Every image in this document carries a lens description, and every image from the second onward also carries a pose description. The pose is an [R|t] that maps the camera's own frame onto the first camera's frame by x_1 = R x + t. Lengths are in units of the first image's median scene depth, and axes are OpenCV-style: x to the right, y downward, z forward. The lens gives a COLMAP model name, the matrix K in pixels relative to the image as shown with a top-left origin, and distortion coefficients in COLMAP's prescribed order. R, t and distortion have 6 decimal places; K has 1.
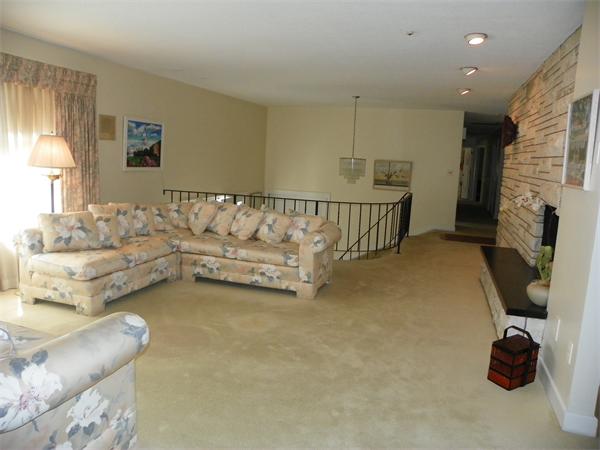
lens RADIAL K [[449.3, 0, 300.0], [0, 449.3, 225.0], [0, 0, 1]] dist [-0.164525, 0.130198]
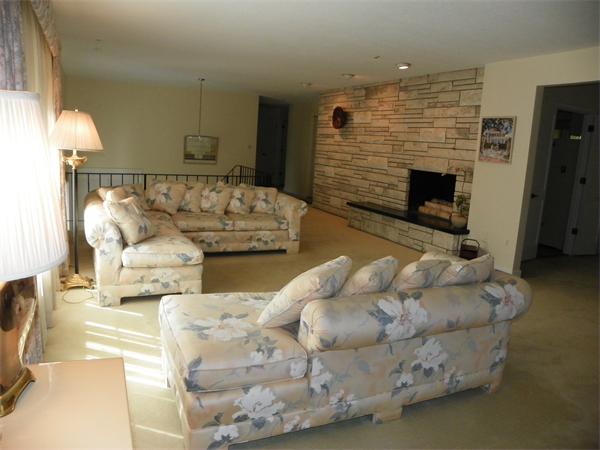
lens RADIAL K [[449.3, 0, 300.0], [0, 449.3, 225.0], [0, 0, 1]] dist [-0.164525, 0.130198]
pose [[0.733619, -0.120564, 0.668781, -0.780840], [0.075175, 0.992494, 0.096458, -0.034368], [-0.675391, -0.020487, 0.737176, 0.060643]]
